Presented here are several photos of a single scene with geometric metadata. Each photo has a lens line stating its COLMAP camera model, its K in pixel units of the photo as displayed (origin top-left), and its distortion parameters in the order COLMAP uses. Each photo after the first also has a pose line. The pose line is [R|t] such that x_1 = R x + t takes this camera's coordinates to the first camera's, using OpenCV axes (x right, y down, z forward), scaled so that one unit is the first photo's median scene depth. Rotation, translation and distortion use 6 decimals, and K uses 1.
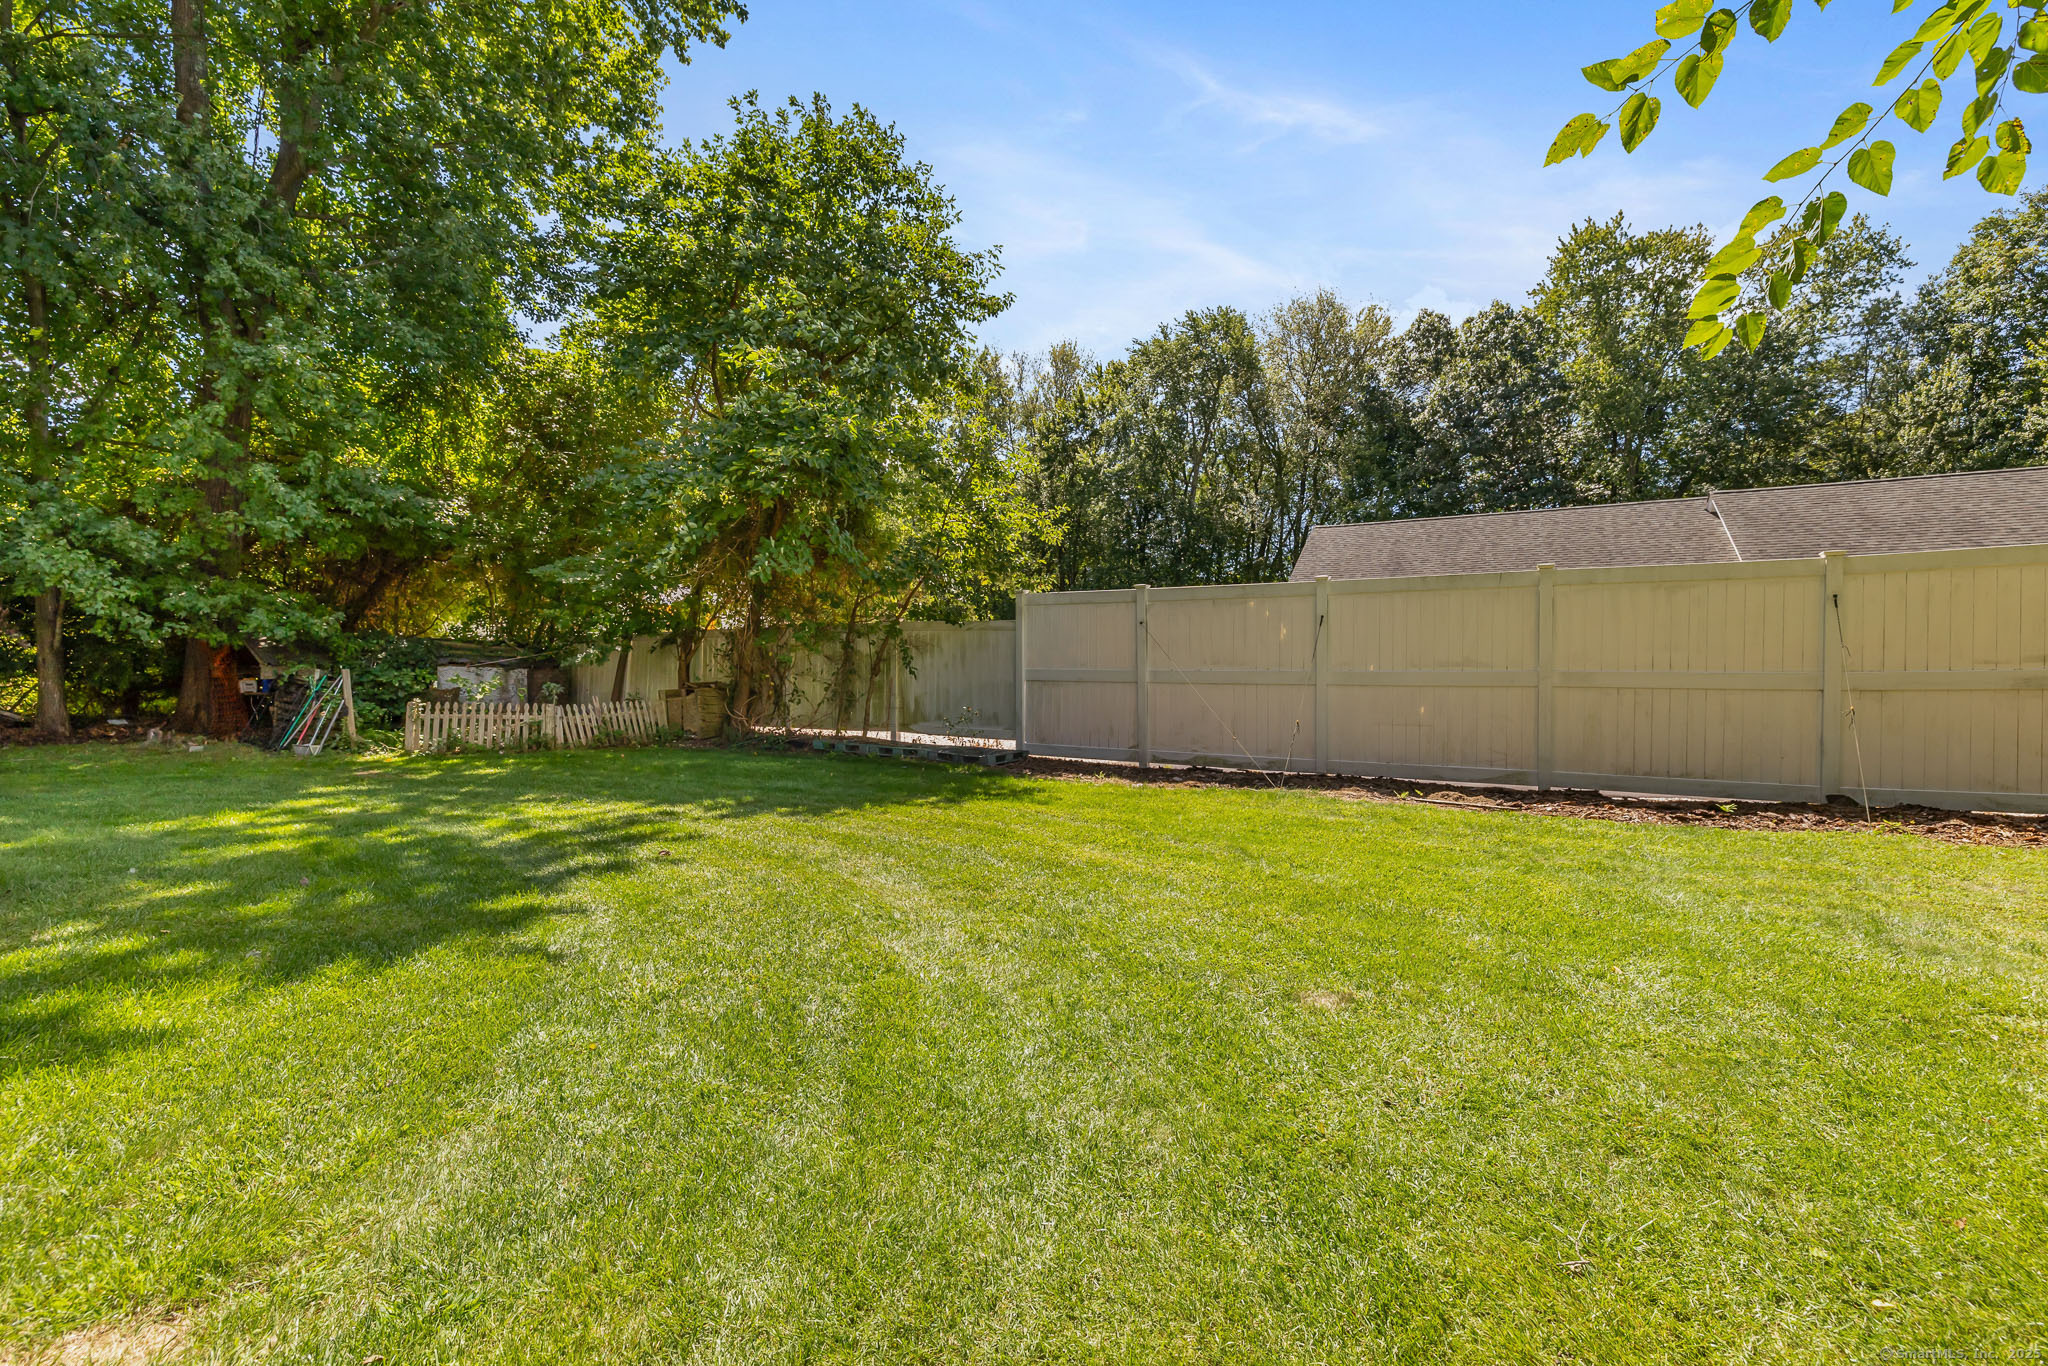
lens RADIAL K [[872.2, 0, 1020.9], [0, 872.2, 690.2], [0, 0, 1]] dist [0.001880, 0.000158]
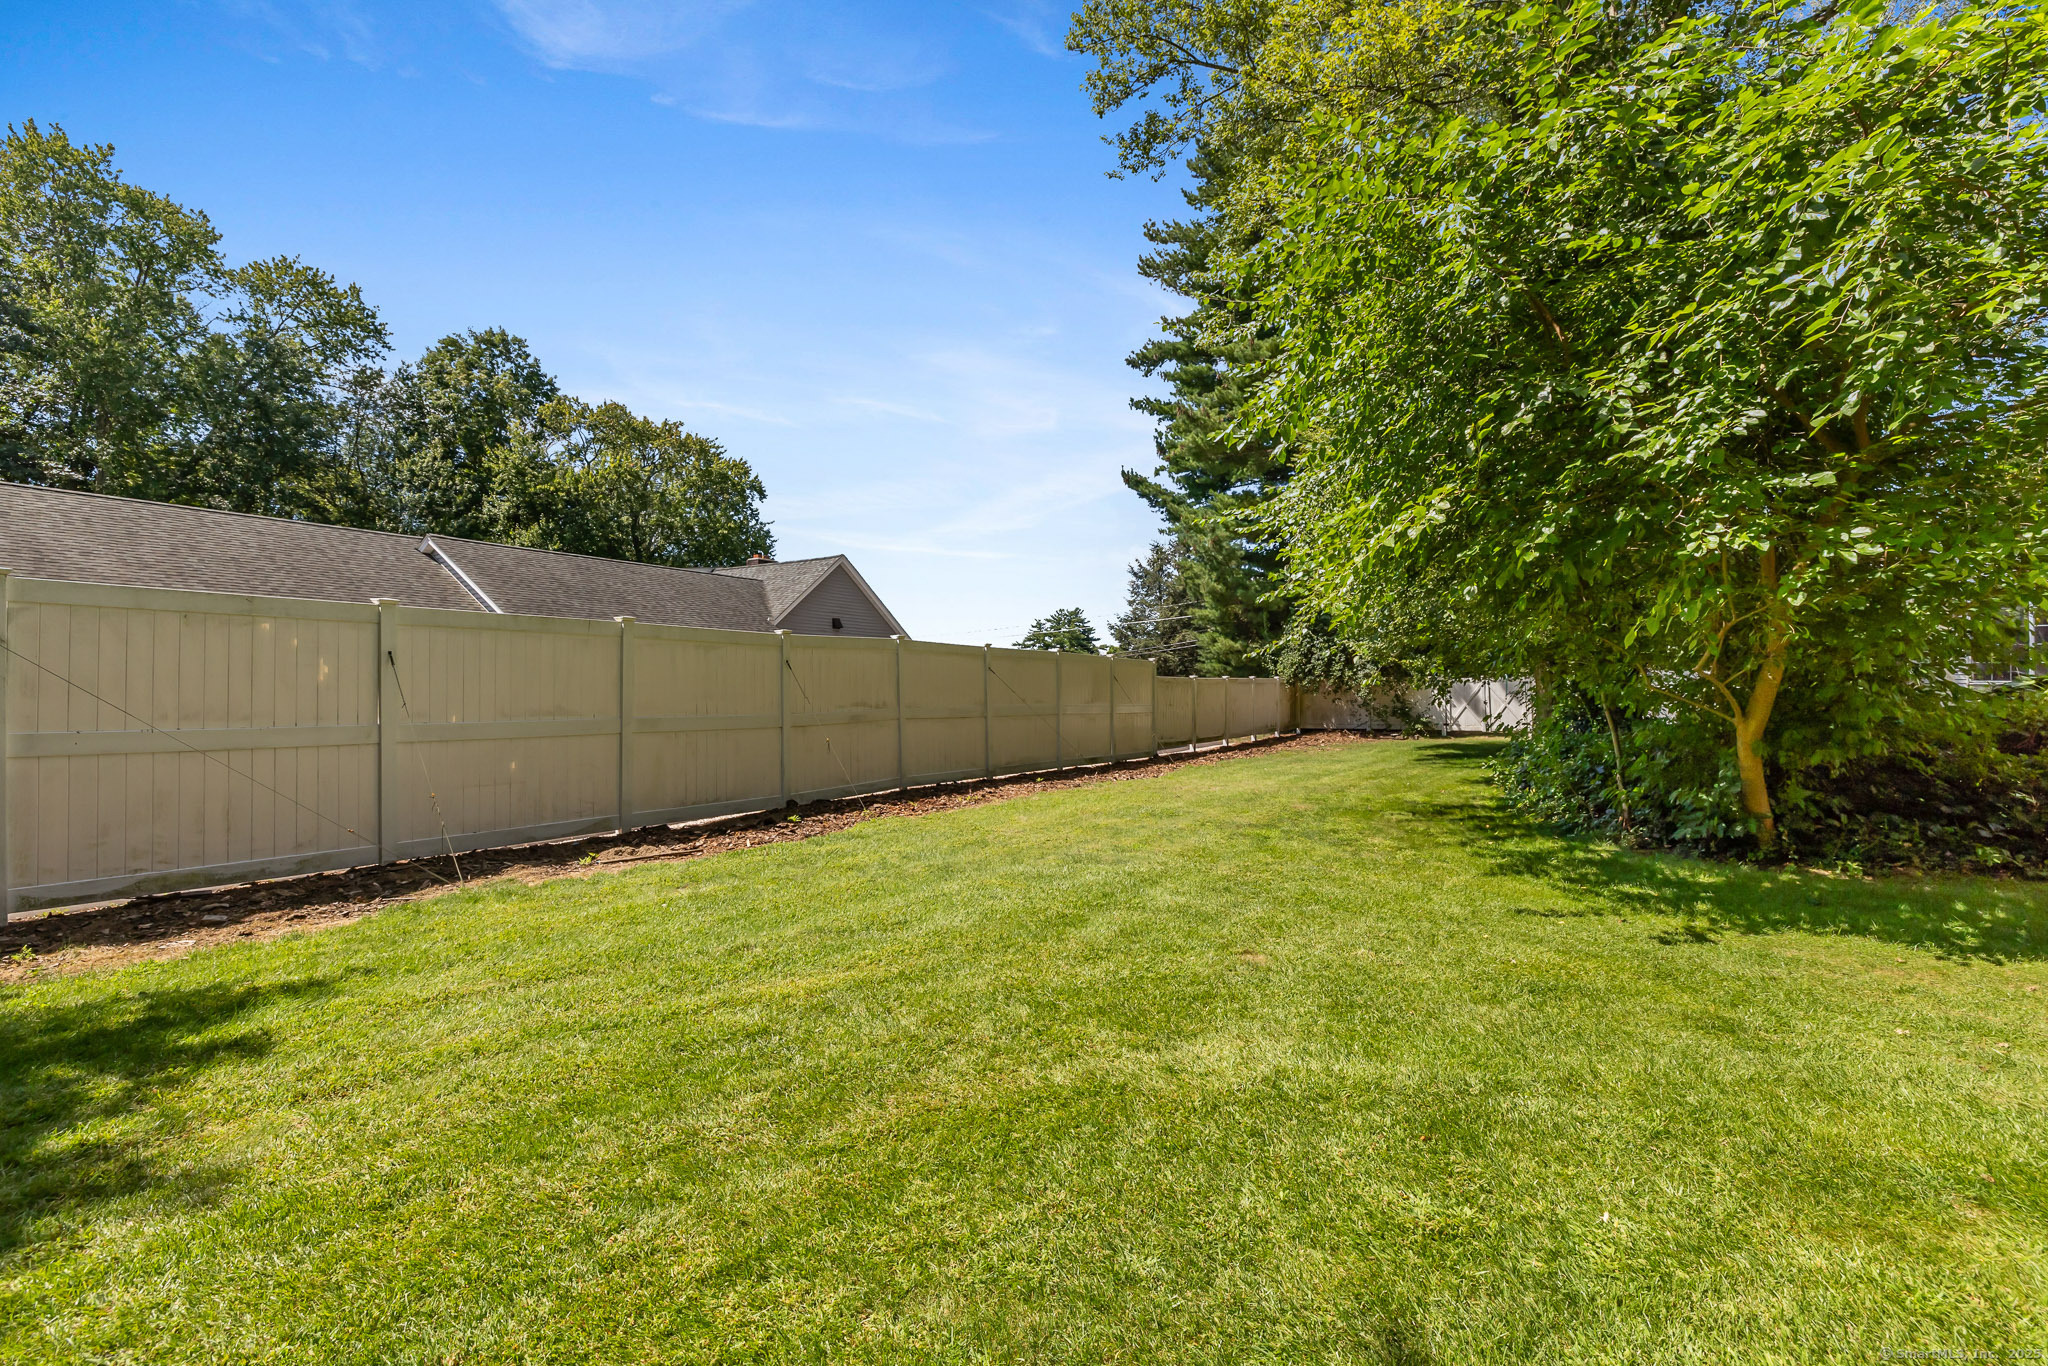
lens RADIAL K [[872.2, 0, 1020.9], [0, 872.2, 690.2], [0, 0, 1]] dist [0.001880, 0.000158]
pose [[0.082381, 0.005095, 0.996588, -0.075961], [0.020091, 0.999775, -0.006772, -0.007591], [-0.996398, 0.020580, 0.082260, 0.089044]]
